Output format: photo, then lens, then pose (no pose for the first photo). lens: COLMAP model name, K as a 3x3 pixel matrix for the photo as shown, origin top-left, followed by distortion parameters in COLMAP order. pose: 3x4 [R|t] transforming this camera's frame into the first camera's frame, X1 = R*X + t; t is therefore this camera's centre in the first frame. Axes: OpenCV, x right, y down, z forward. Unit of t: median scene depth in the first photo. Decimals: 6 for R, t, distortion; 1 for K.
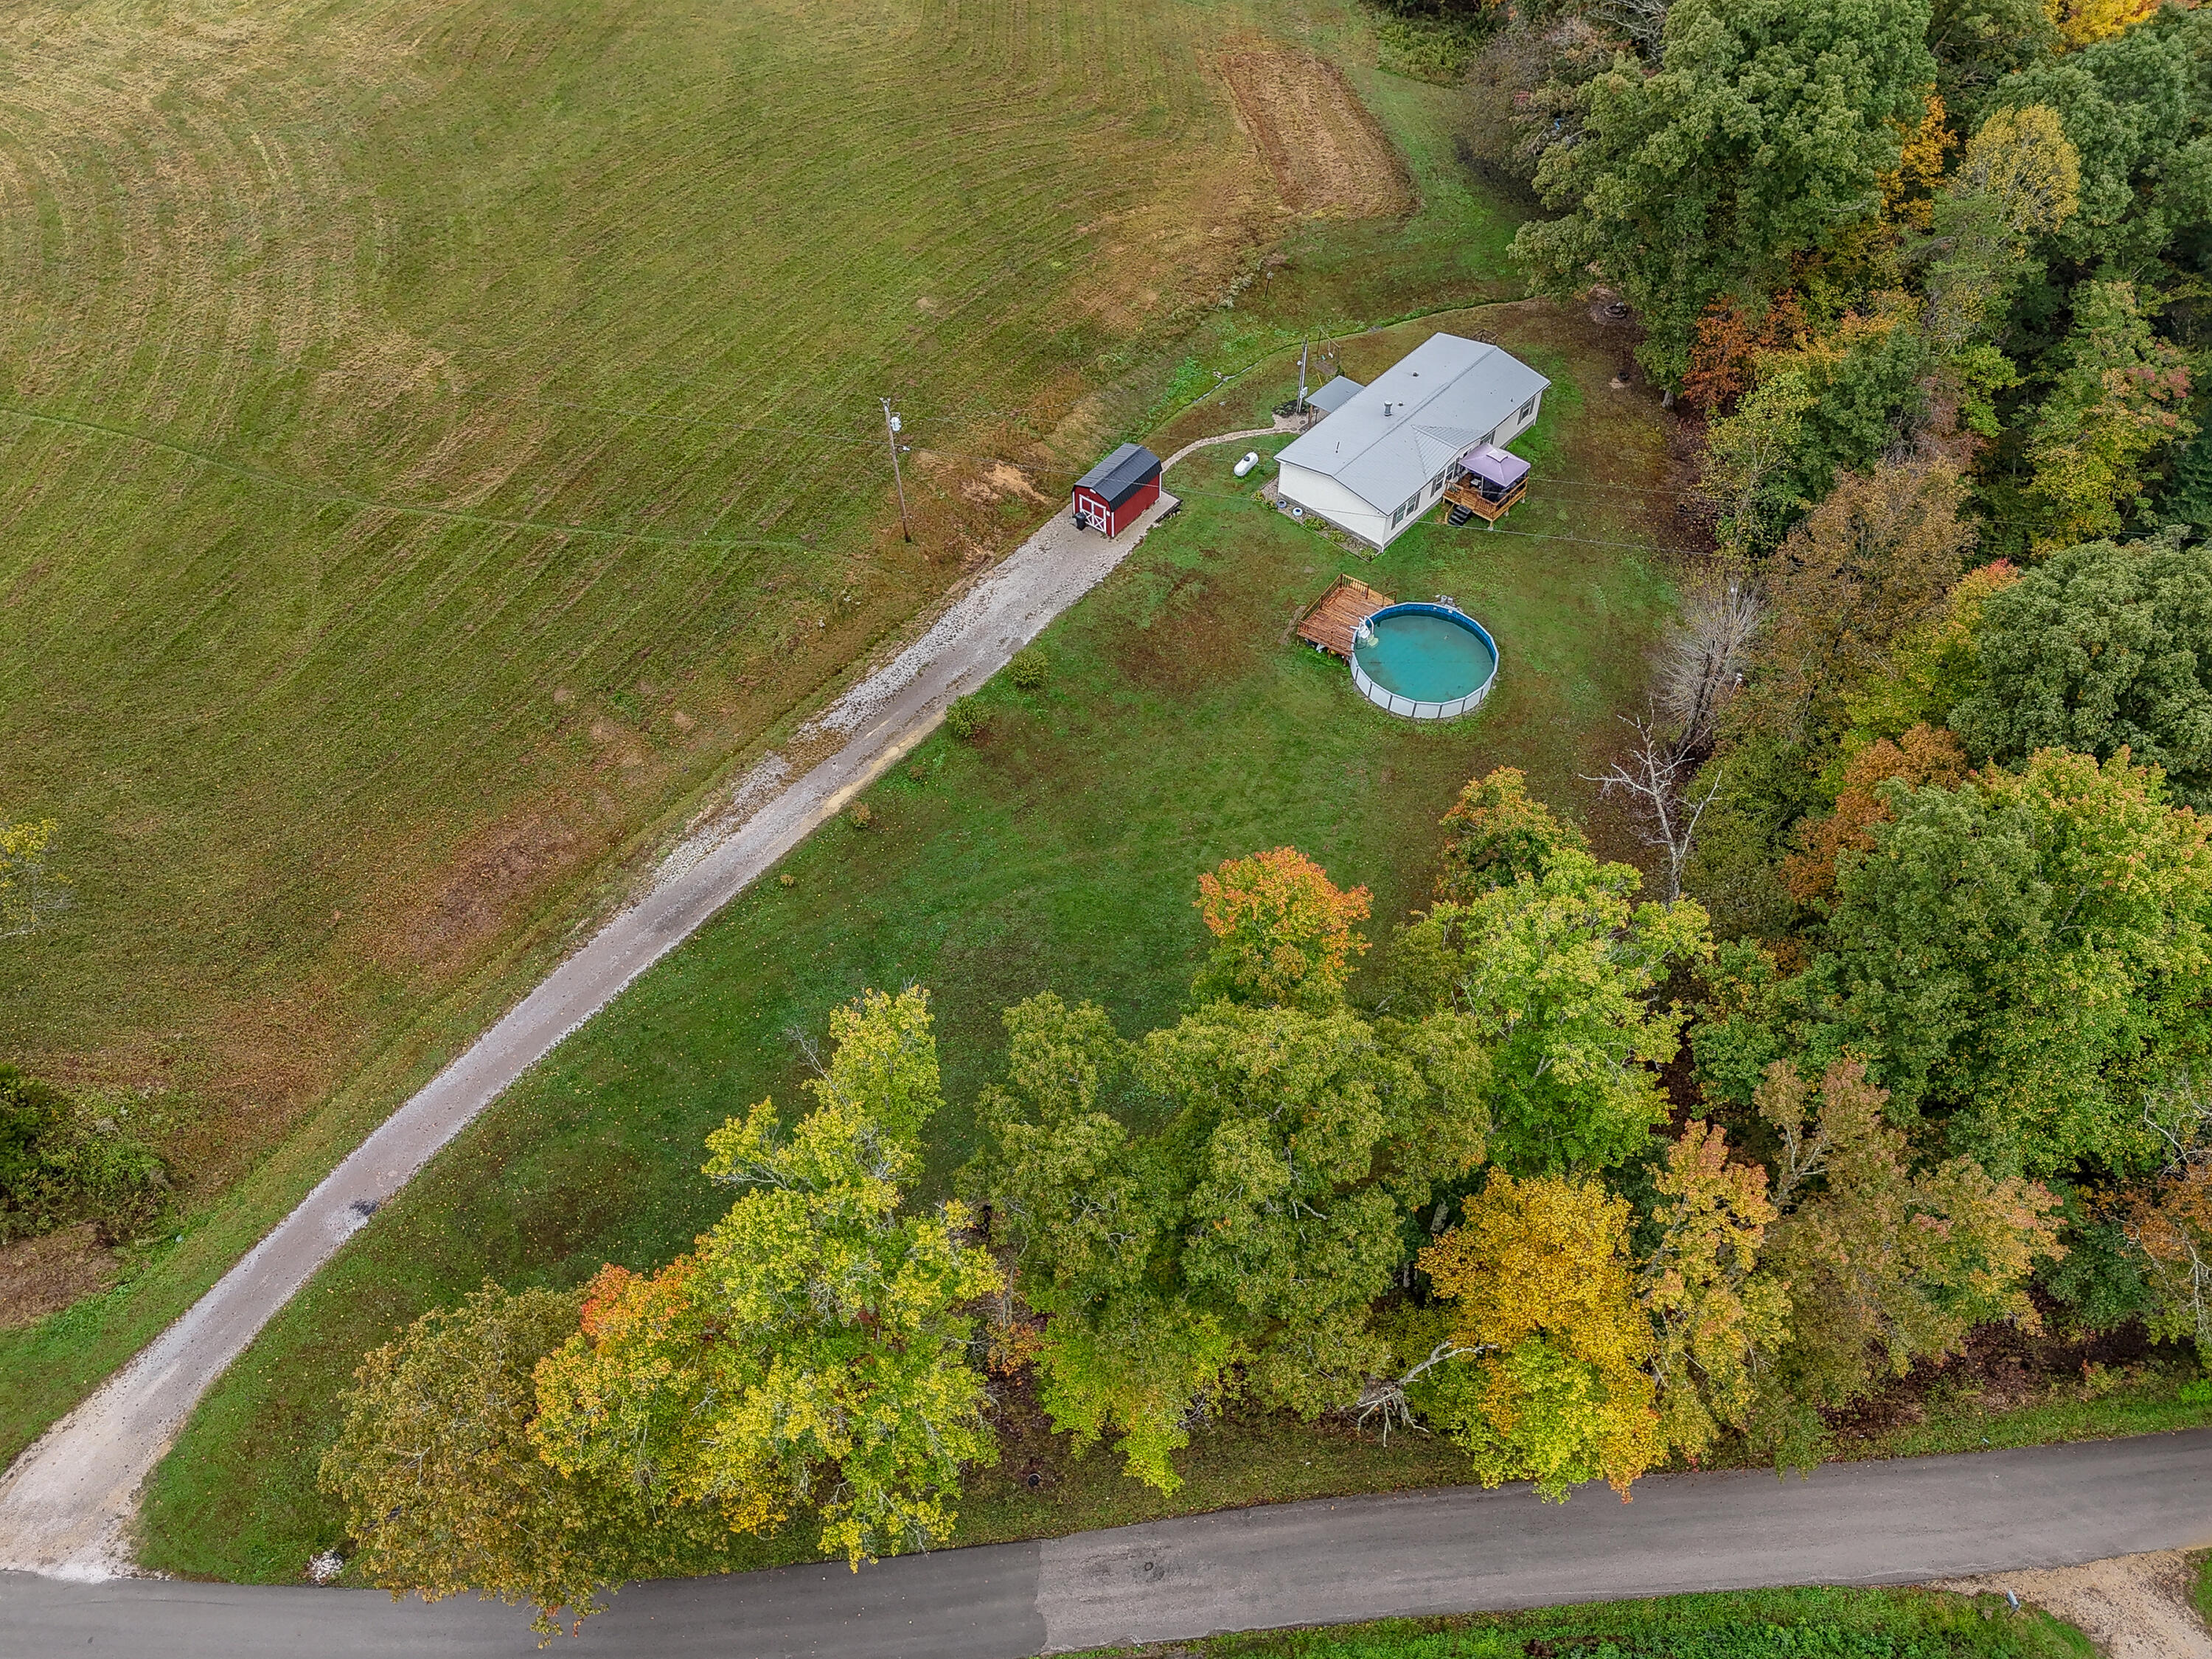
lens RADIAL K [[1626.1, 0, 1101.0], [0, 1626.1, 830.6], [0, 0, 1]] dist [0.091236, -0.100539]
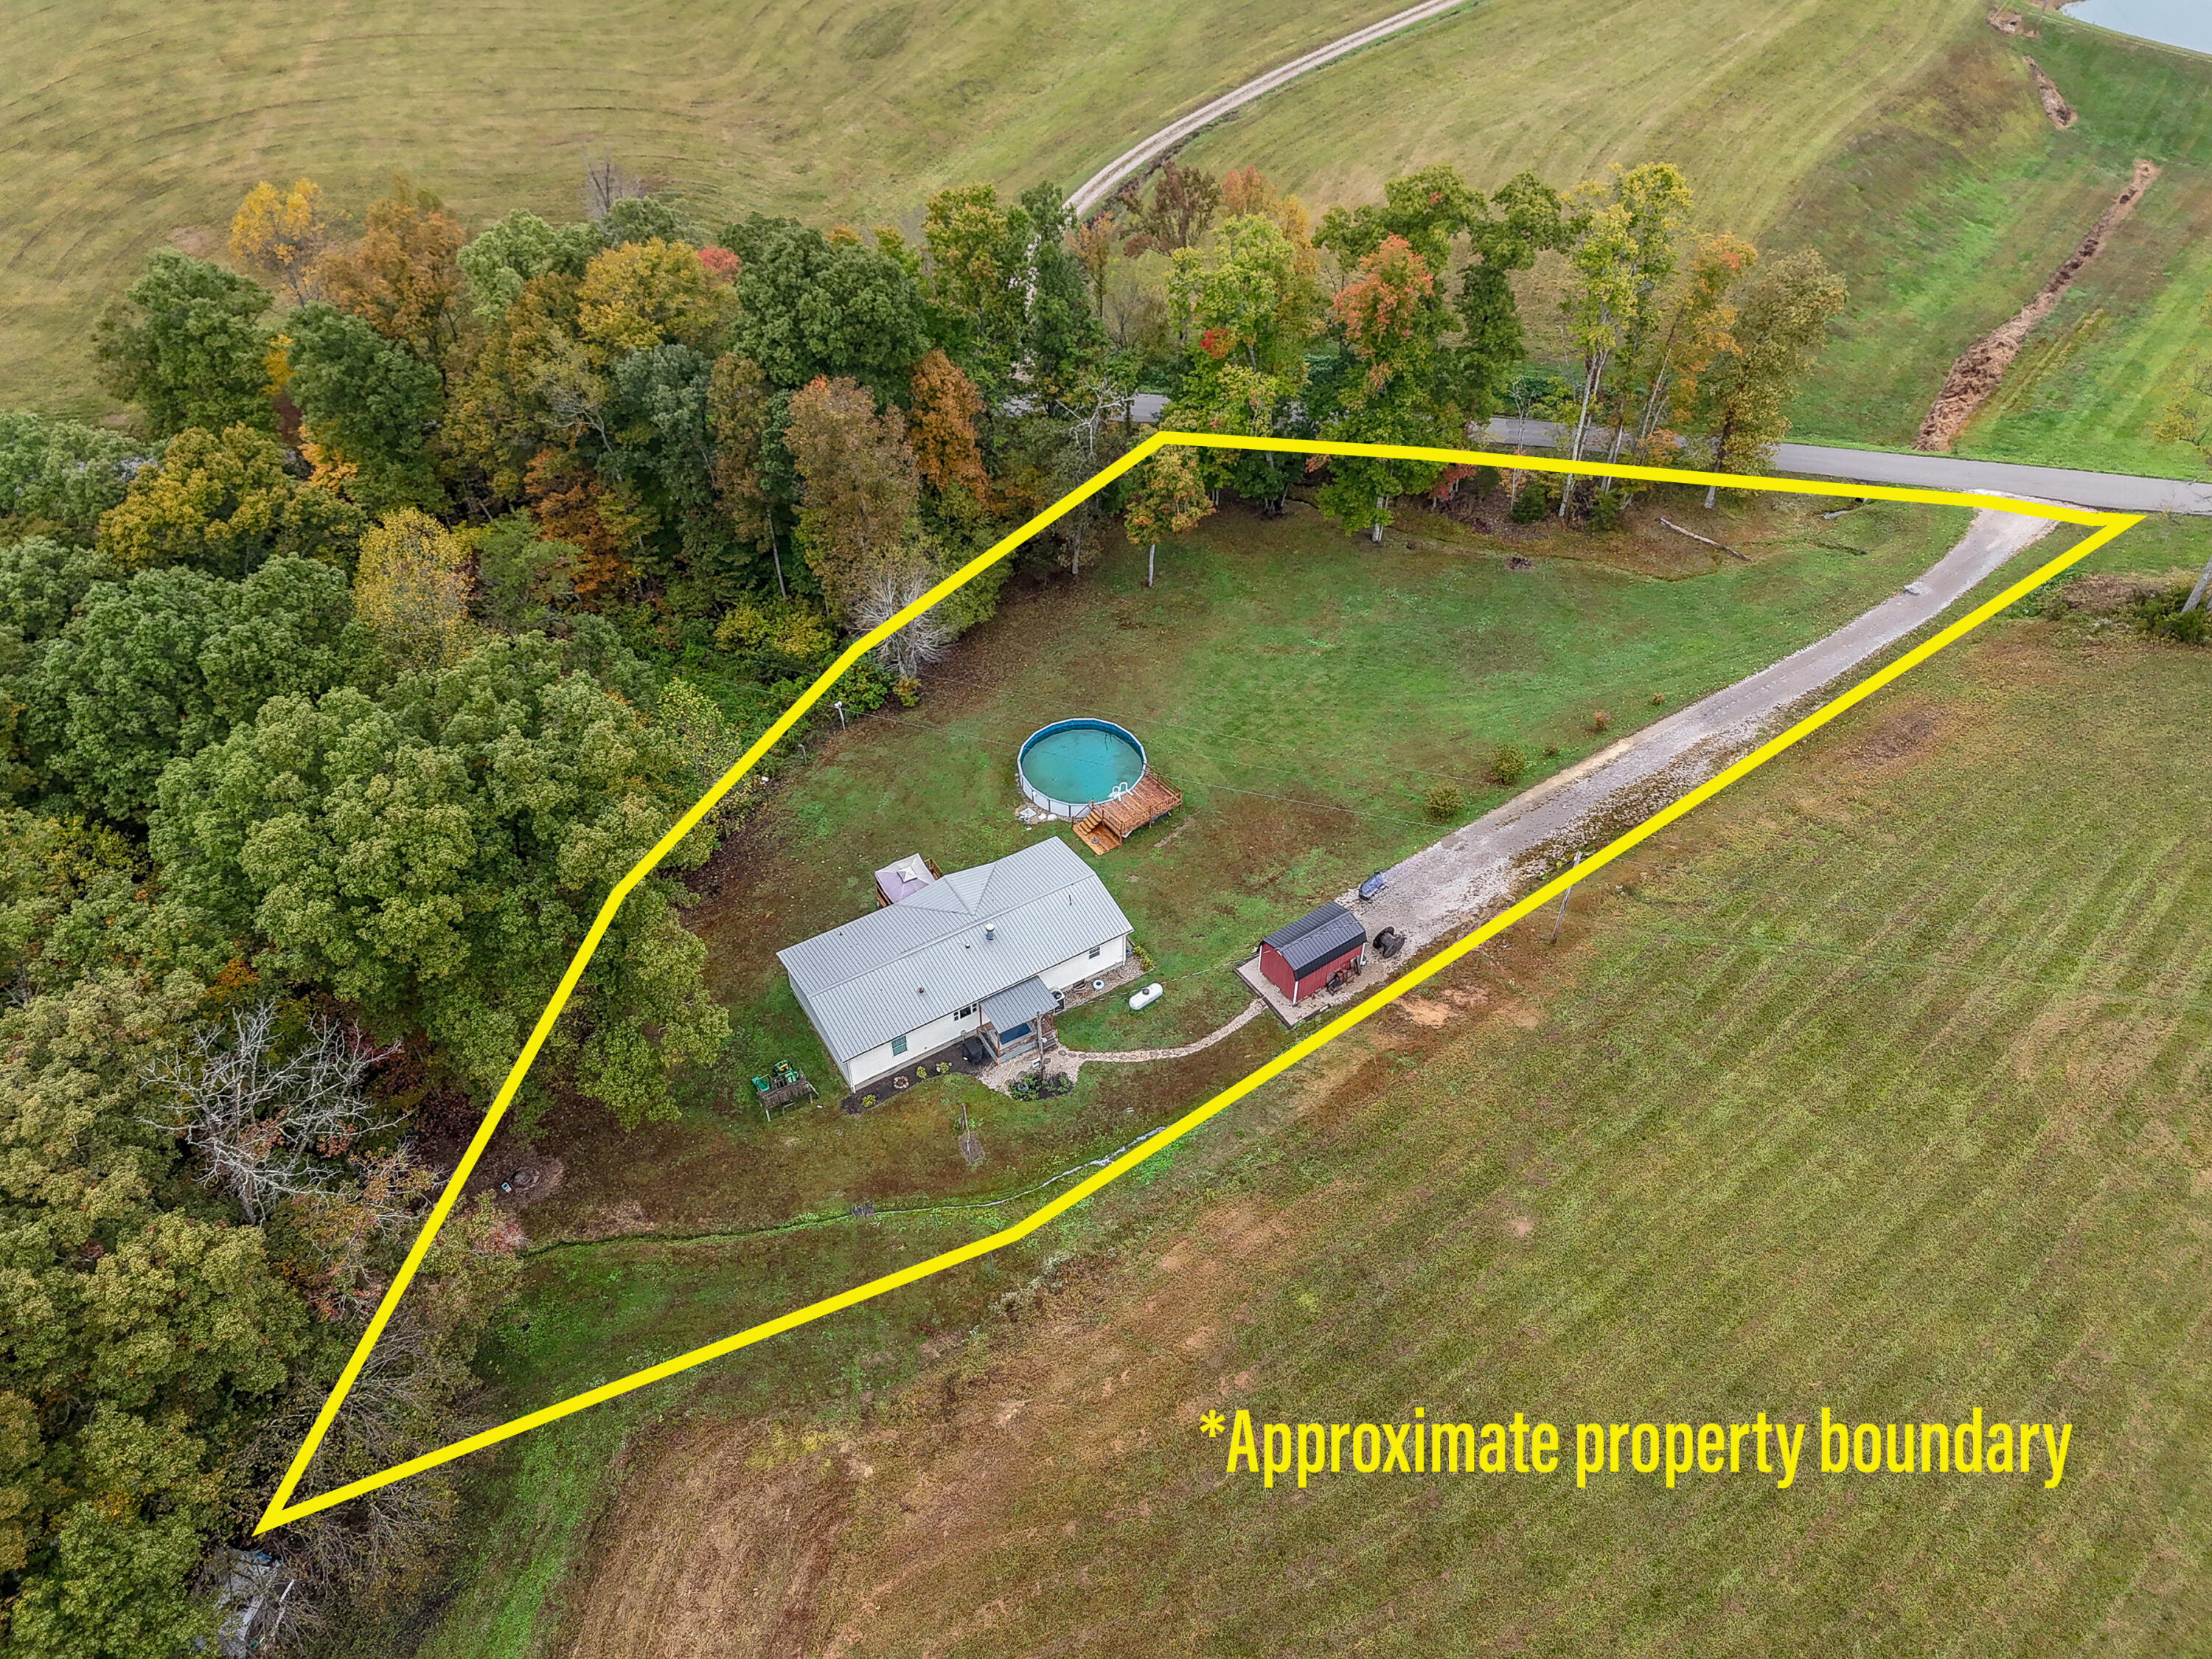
lens RADIAL K [[1626.1, 0, 1101.0], [0, 1626.1, 830.6], [0, 0, 1]] dist [0.091236, -0.100539]
pose [[-0.955634, -0.204640, 0.211862, -0.057722], [0.227889, -0.057943, 0.971961, -1.162134], [-0.186626, 0.977121, 0.102008, 0.906918]]
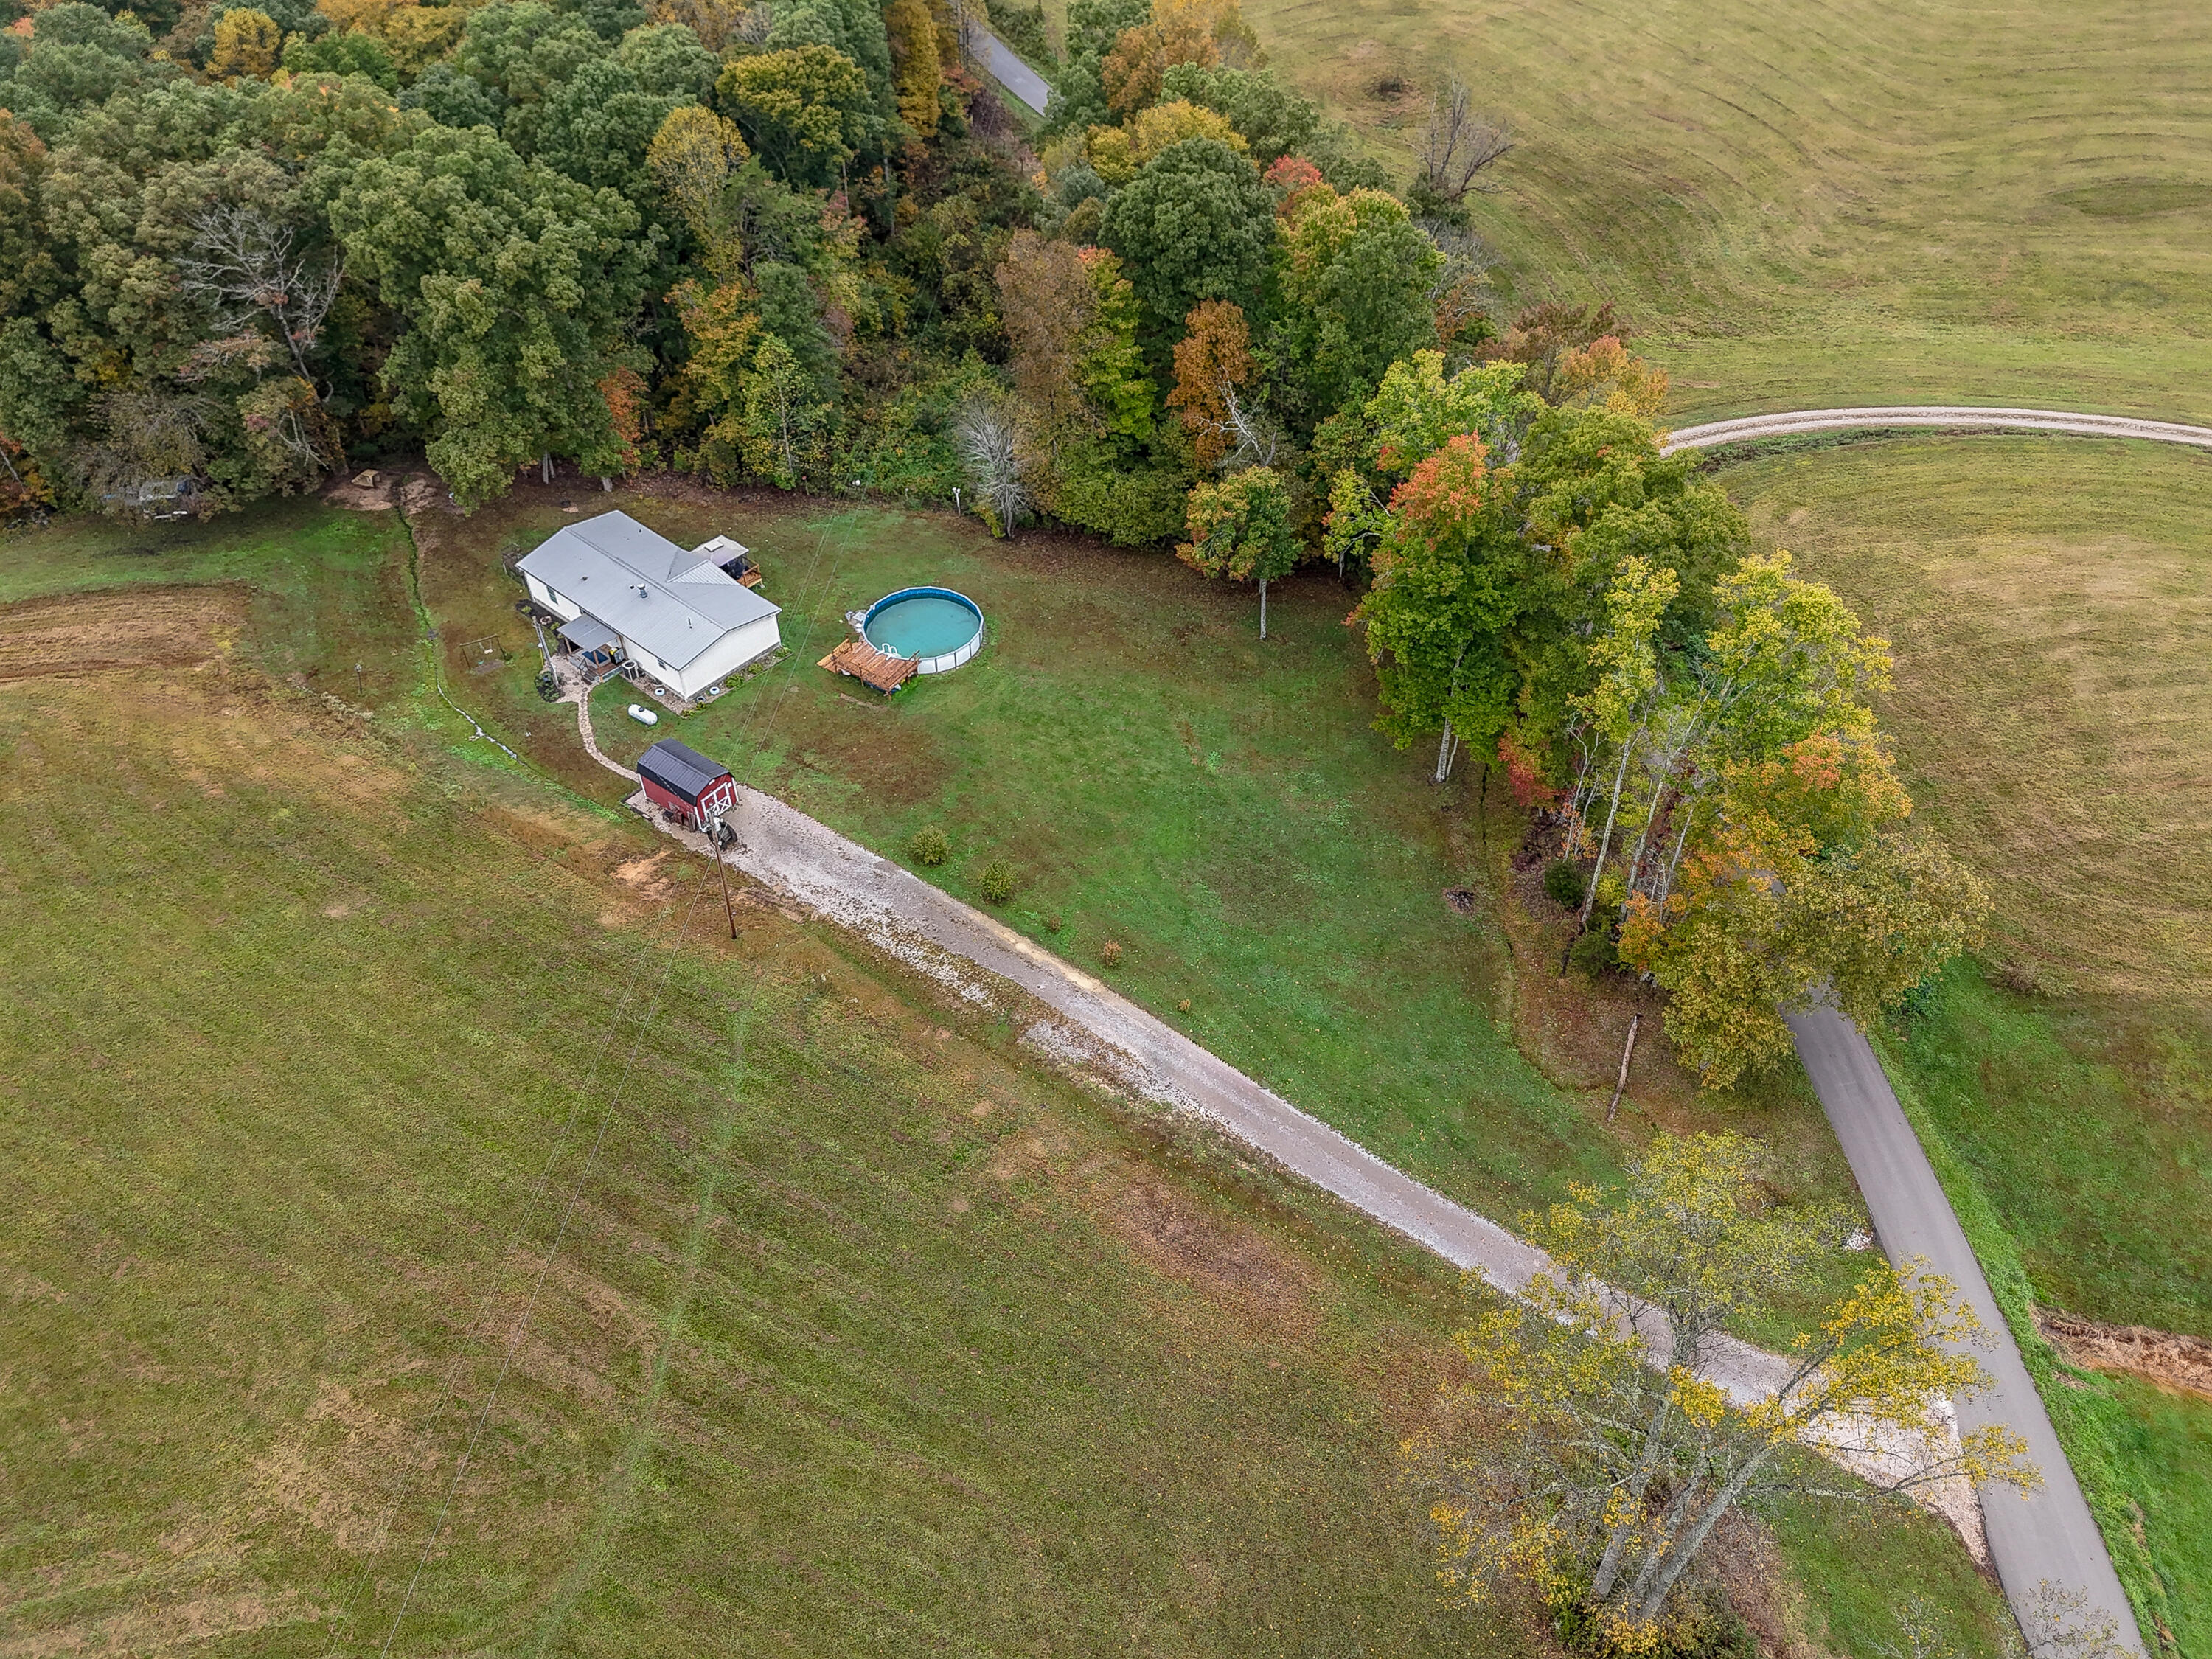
lens RADIAL K [[1626.1, 0, 1101.0], [0, 1626.1, 830.6], [0, 0, 1]] dist [0.091236, -0.100539]
pose [[-0.012300, -0.703184, 0.710902, -0.752467], [0.771561, 0.445553, 0.454066, -0.474642], [-0.636037, 0.554089, 0.537069, 0.340755]]
